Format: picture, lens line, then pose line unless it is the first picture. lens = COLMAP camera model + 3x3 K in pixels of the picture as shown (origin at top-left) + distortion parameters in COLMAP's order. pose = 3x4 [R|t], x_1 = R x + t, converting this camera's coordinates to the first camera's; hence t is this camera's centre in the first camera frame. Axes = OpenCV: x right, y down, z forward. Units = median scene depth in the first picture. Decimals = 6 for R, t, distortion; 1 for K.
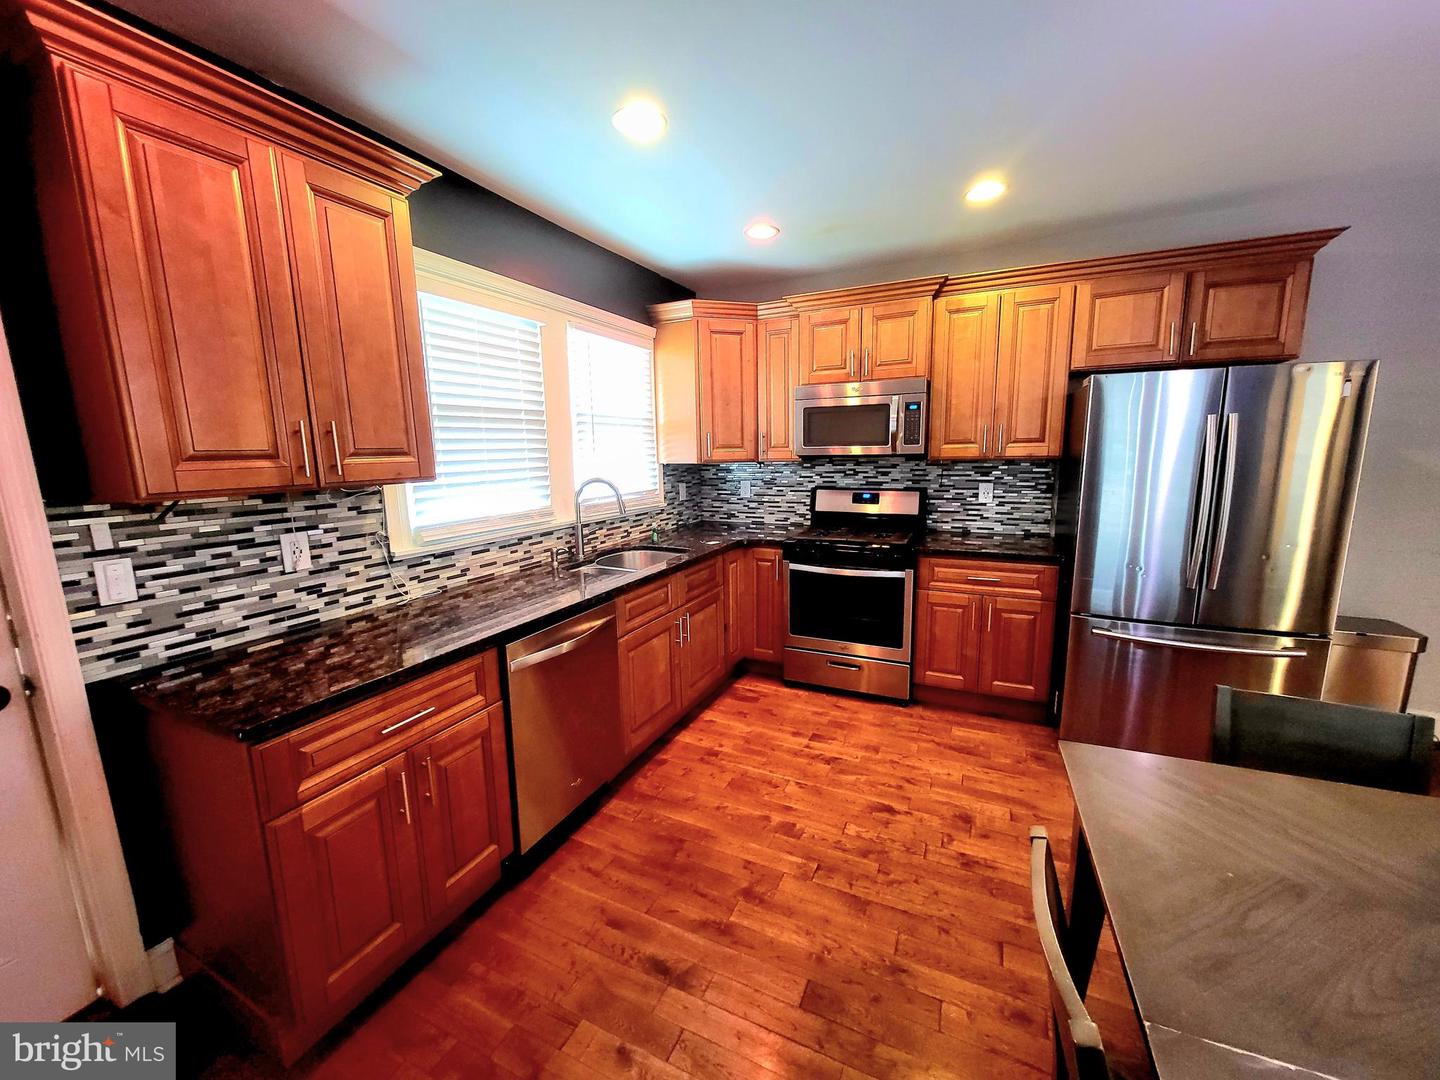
lens RADIAL K [[563.4, 0, 721.5], [0, 563.4, 537.8], [0, 0, 1]] dist [0.000601, -0.001313]
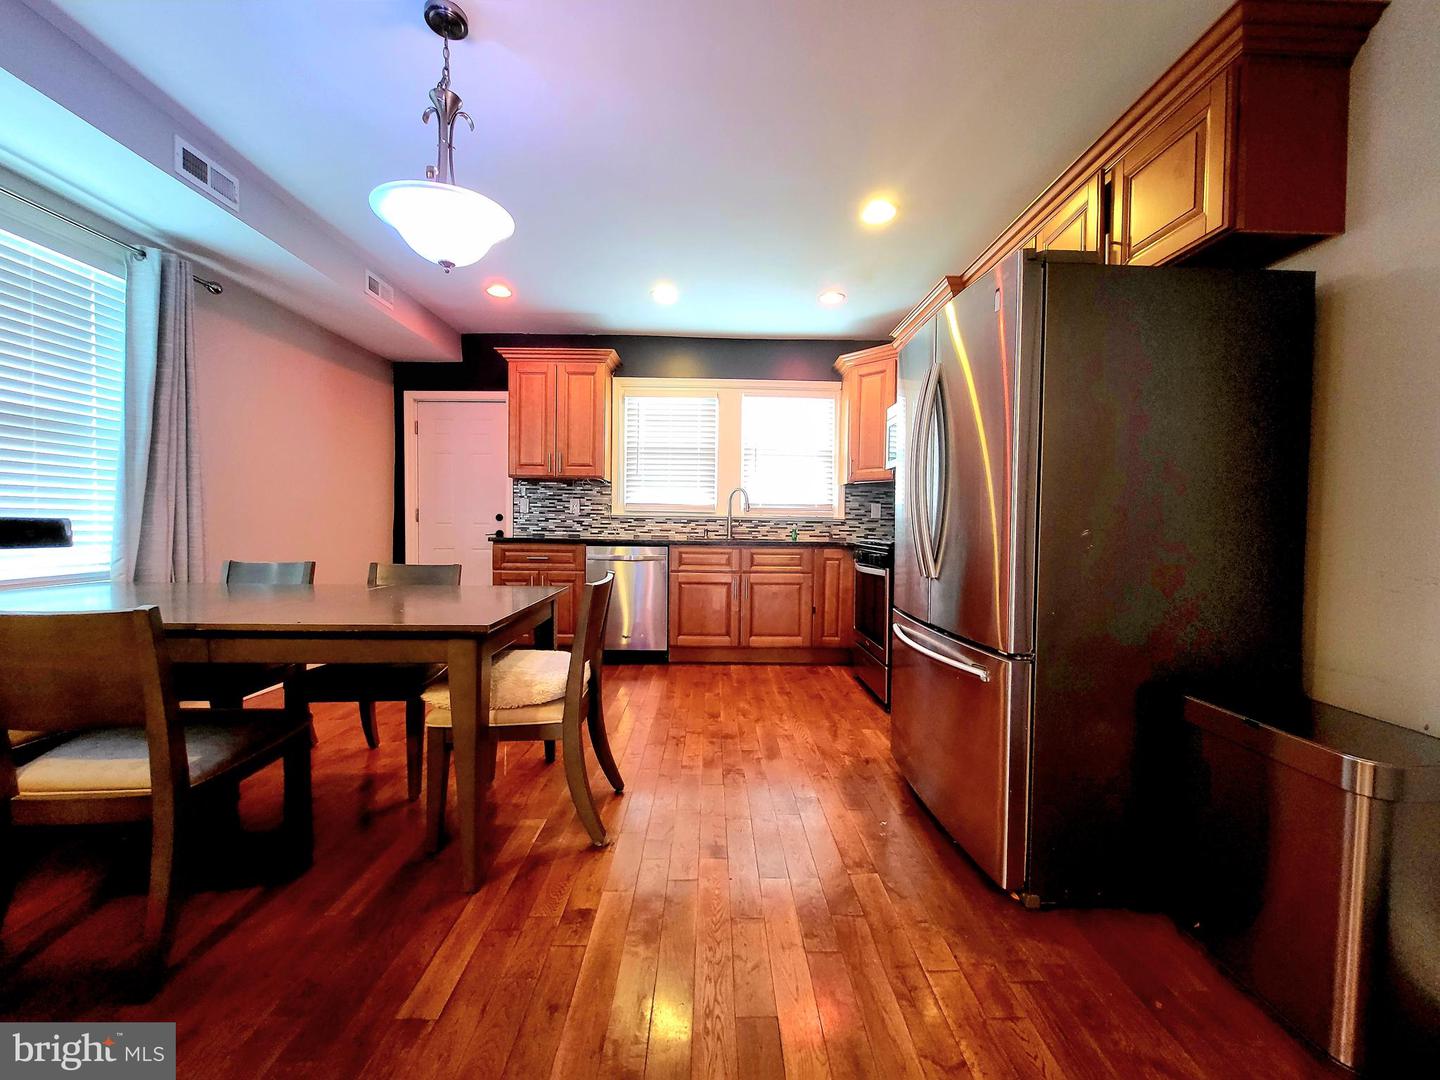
lens RADIAL K [[563.4, 0, 721.5], [0, 563.4, 537.8], [0, 0, 1]] dist [0.000601, -0.001313]
pose [[0.444751, 0.043720, -0.894587, 1.446513], [-0.163595, 0.985971, -0.033147, 0.111615], [0.880587, 0.161092, 0.445664, 0.360666]]
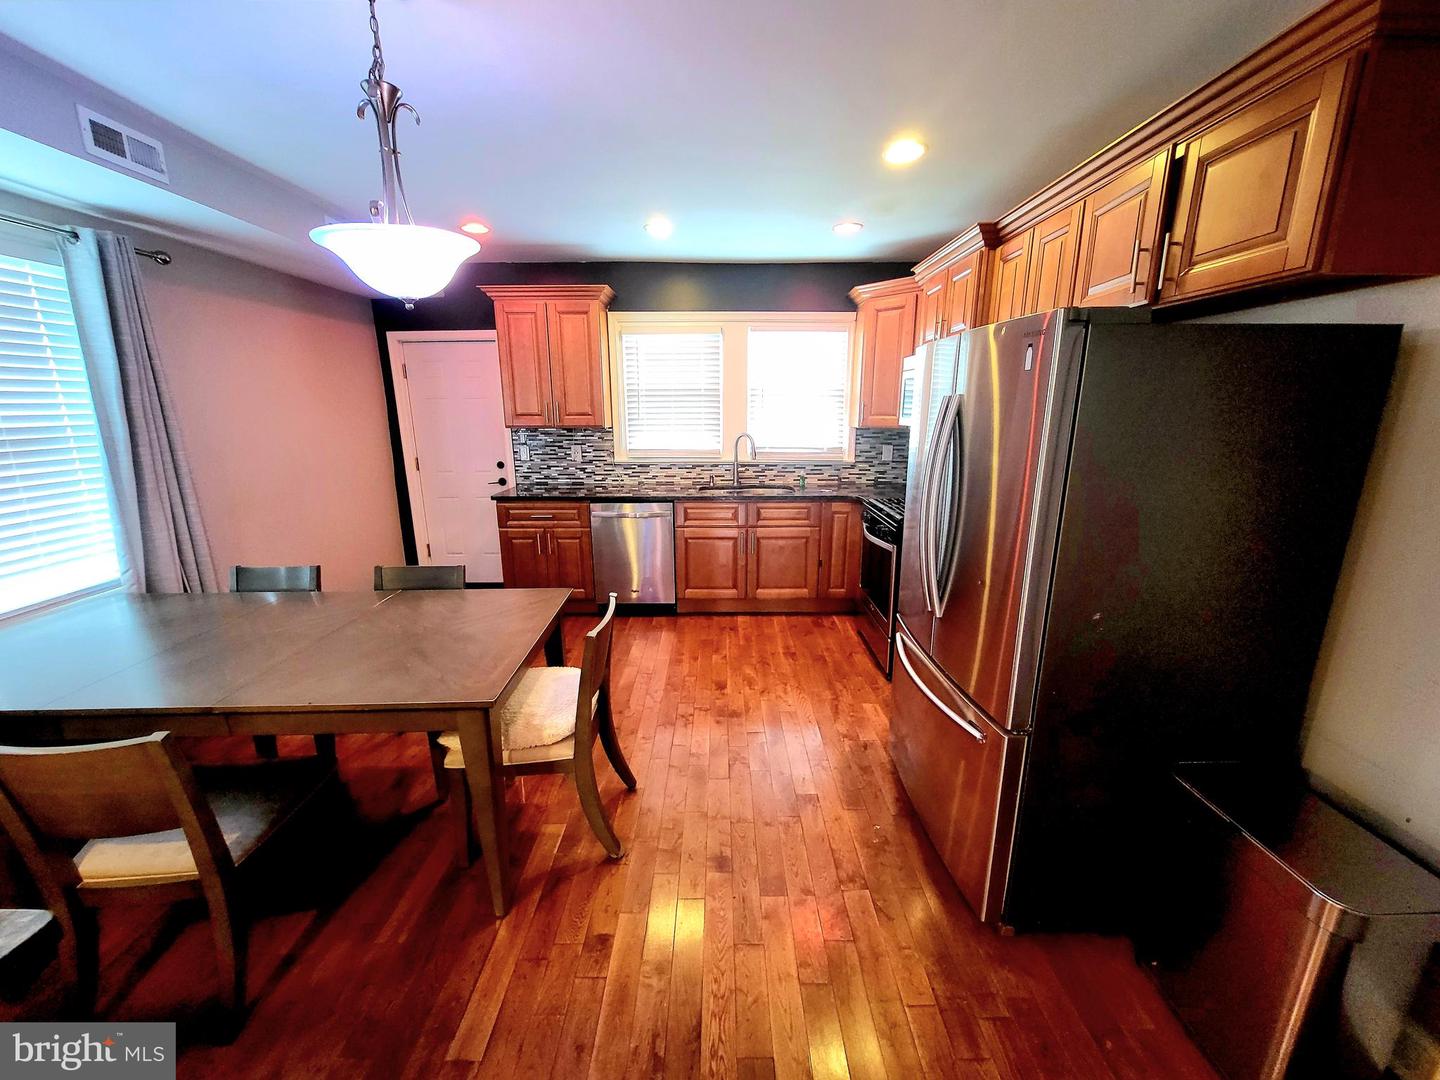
lens RADIAL K [[563.4, 0, 721.5], [0, 563.4, 537.8], [0, 0, 1]] dist [0.000601, -0.001313]
pose [[0.430496, 0.222388, -0.874767, 1.402623], [-0.149255, 0.973368, 0.174002, -0.108938], [0.890166, 0.055656, 0.452224, 0.357987]]
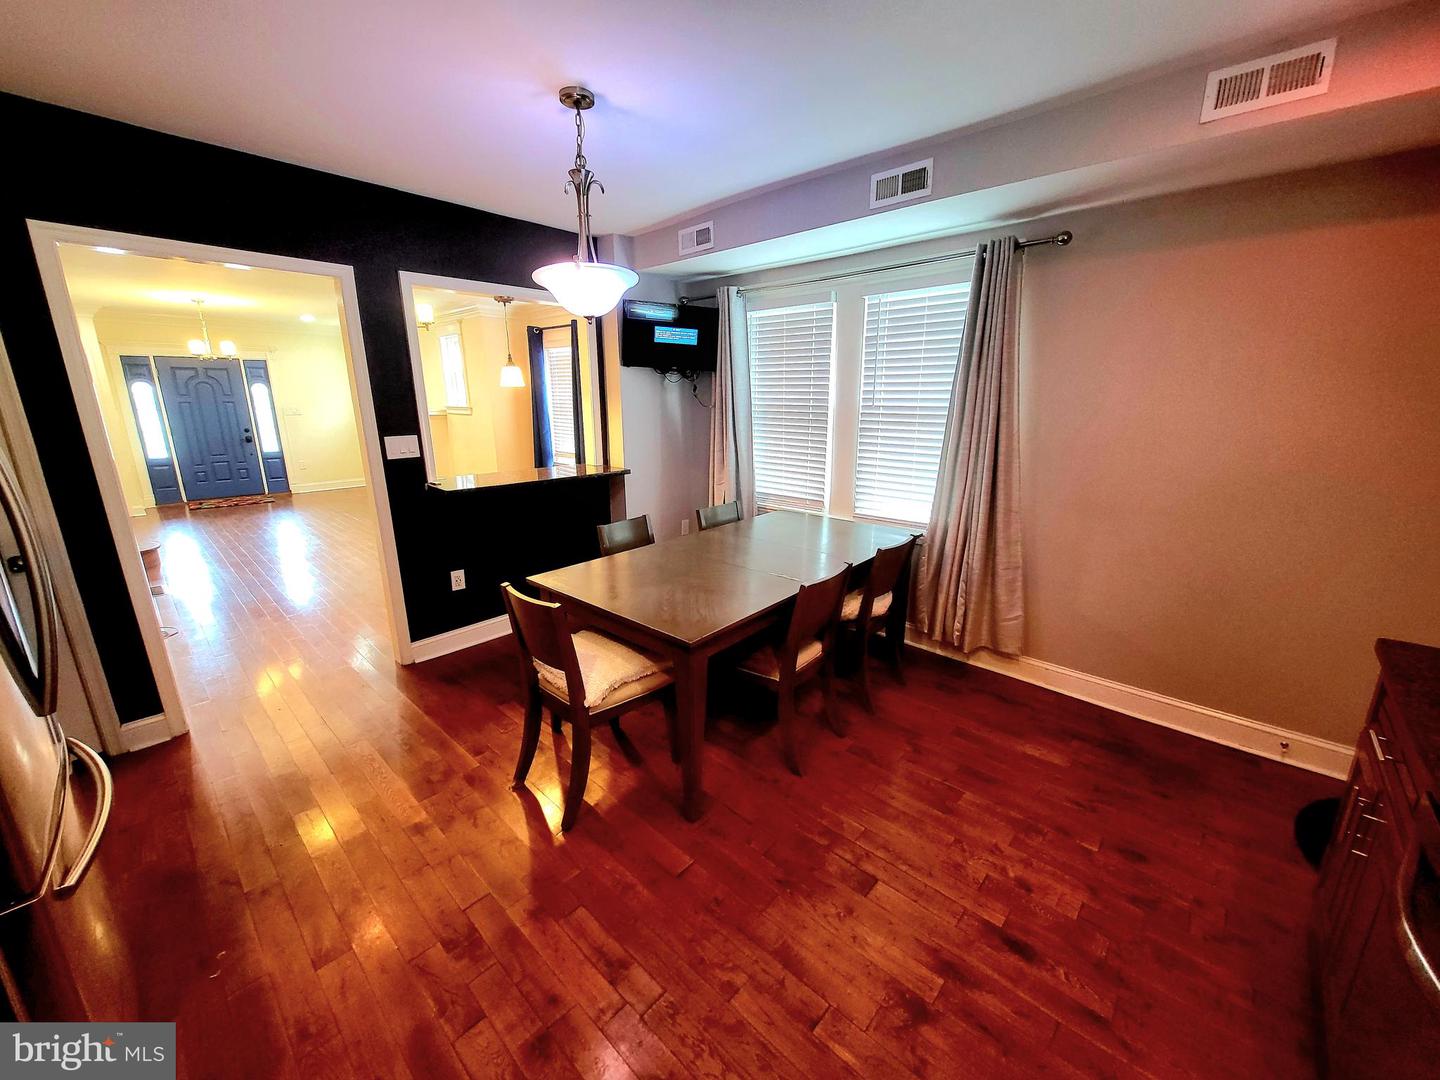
lens RADIAL K [[563.4, 0, 721.5], [0, 563.4, 537.8], [0, 0, 1]] dist [0.000601, -0.001313]
pose [[-0.954255, -0.054352, 0.294011, 0.093031], [0.066810, 0.919714, 0.386862, -0.223236], [-0.291433, 0.388808, -0.874011, 1.217489]]
